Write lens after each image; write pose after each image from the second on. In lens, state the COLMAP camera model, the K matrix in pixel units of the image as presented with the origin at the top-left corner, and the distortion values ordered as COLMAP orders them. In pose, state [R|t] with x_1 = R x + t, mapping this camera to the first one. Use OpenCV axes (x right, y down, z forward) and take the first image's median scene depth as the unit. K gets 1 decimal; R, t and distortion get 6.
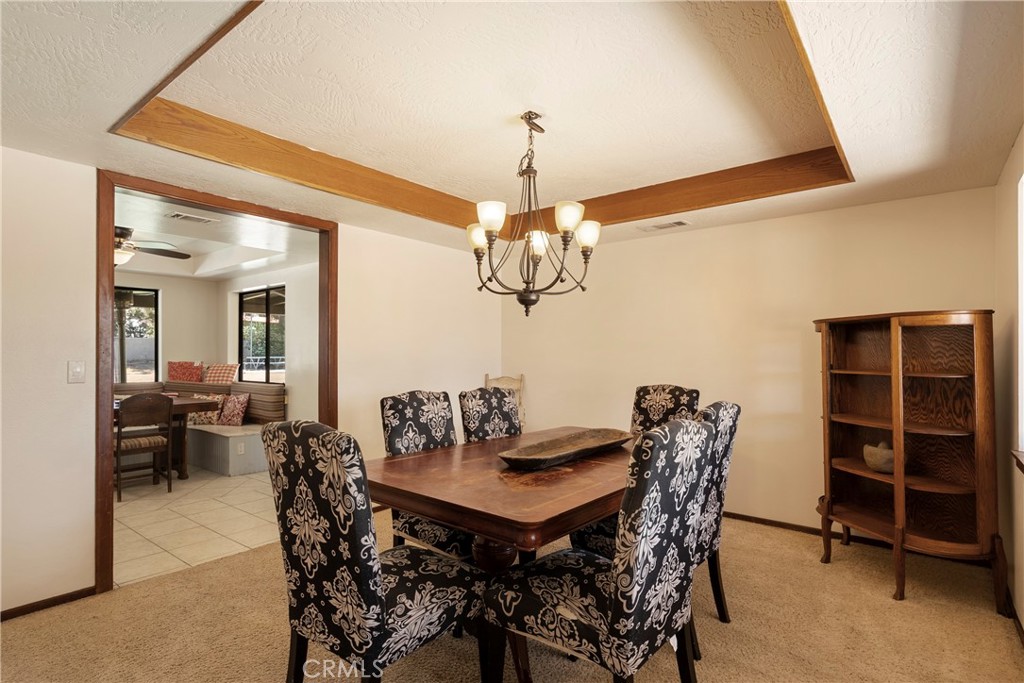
lens RADIAL K [[521.5, 0, 512.0], [0, 521.5, 341.5], [0, 0, 1]] dist [0.000992, 0.000102]
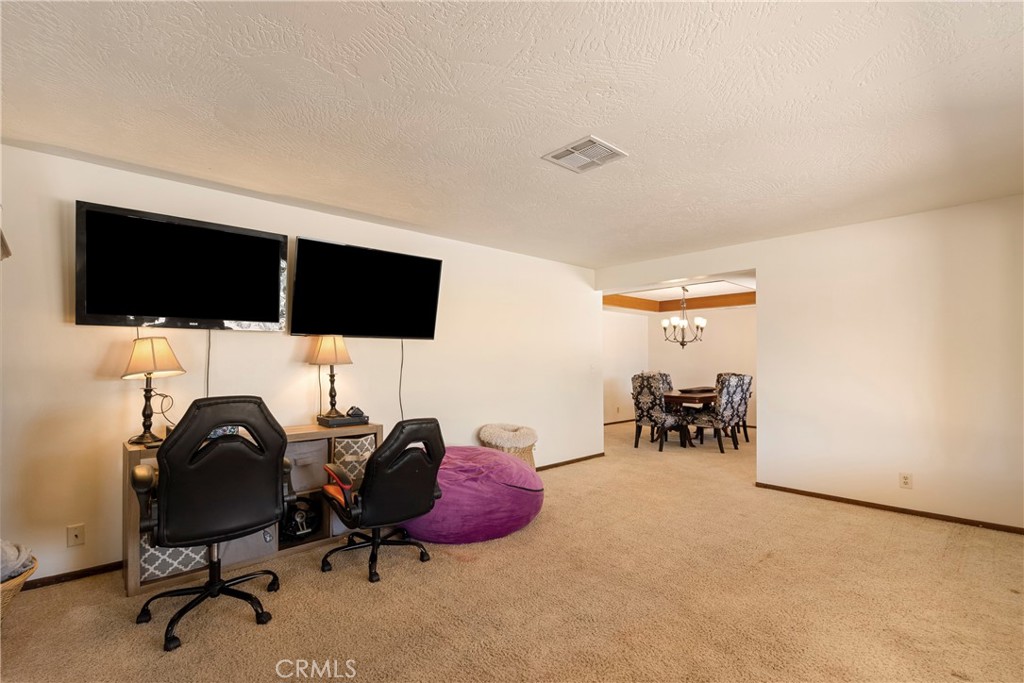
lens RADIAL K [[484.5, 0, 512.0], [0, 484.5, 341.5], [0, 0, 1]] dist [-0.002069, 0.000410]
pose [[0.989721, -0.002972, -0.142983, -0.960260], [0.001207, 0.999922, -0.012431, -0.098346], [0.143009, 0.012131, 0.989647, -3.442011]]
